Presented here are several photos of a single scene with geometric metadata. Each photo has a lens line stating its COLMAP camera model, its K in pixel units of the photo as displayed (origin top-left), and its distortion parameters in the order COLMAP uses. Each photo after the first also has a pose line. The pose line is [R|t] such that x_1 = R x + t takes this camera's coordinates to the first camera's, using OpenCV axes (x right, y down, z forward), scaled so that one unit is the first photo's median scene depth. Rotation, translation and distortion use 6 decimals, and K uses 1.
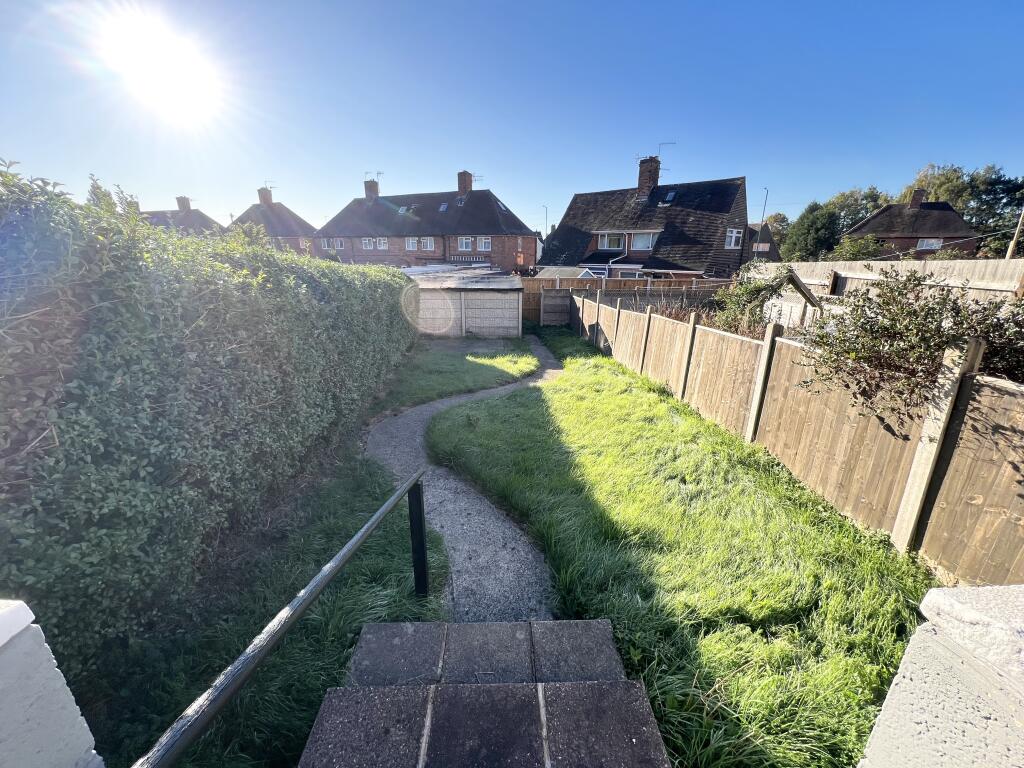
lens RADIAL K [[409.2, 0, 508.7], [0, 409.2, 380.7], [0, 0, 1]] dist [0.001609, -0.000997]
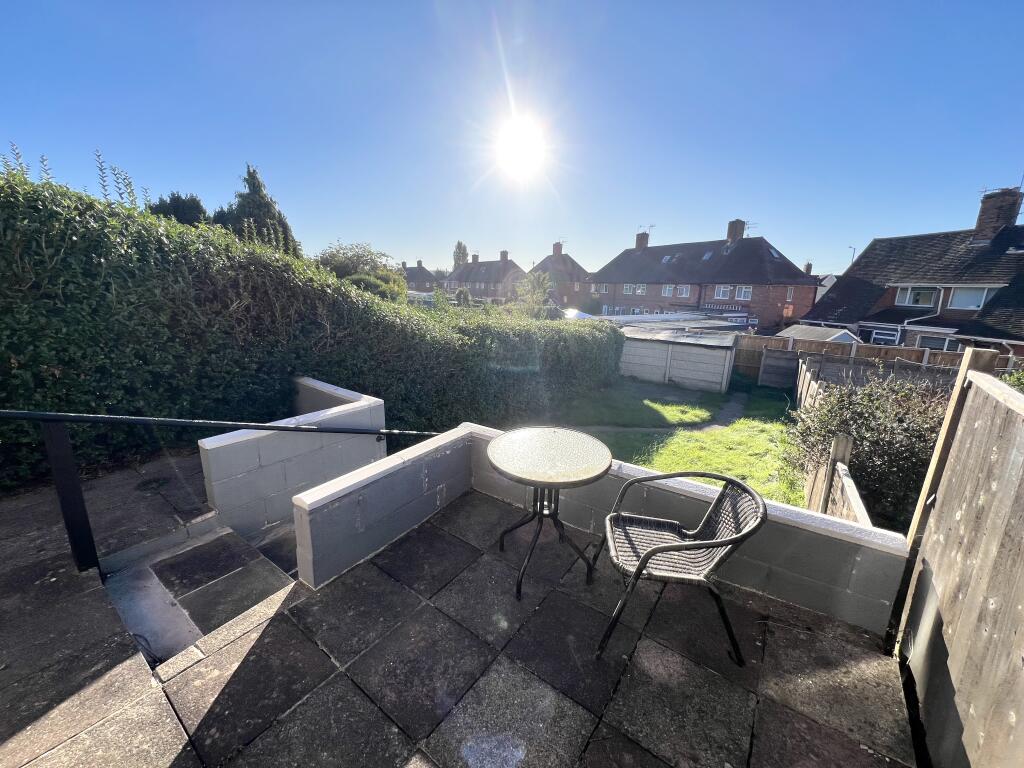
lens RADIAL K [[409.2, 0, 510.2], [0, 409.2, 381.9], [0, 0, 1]] dist [0.001609, -0.000997]
pose [[0.809139, 0.150785, -0.567942, 0.089293], [-0.198702, 0.979791, -0.022960, -0.002065], [0.553003, 0.131429, 0.822748, -0.071648]]
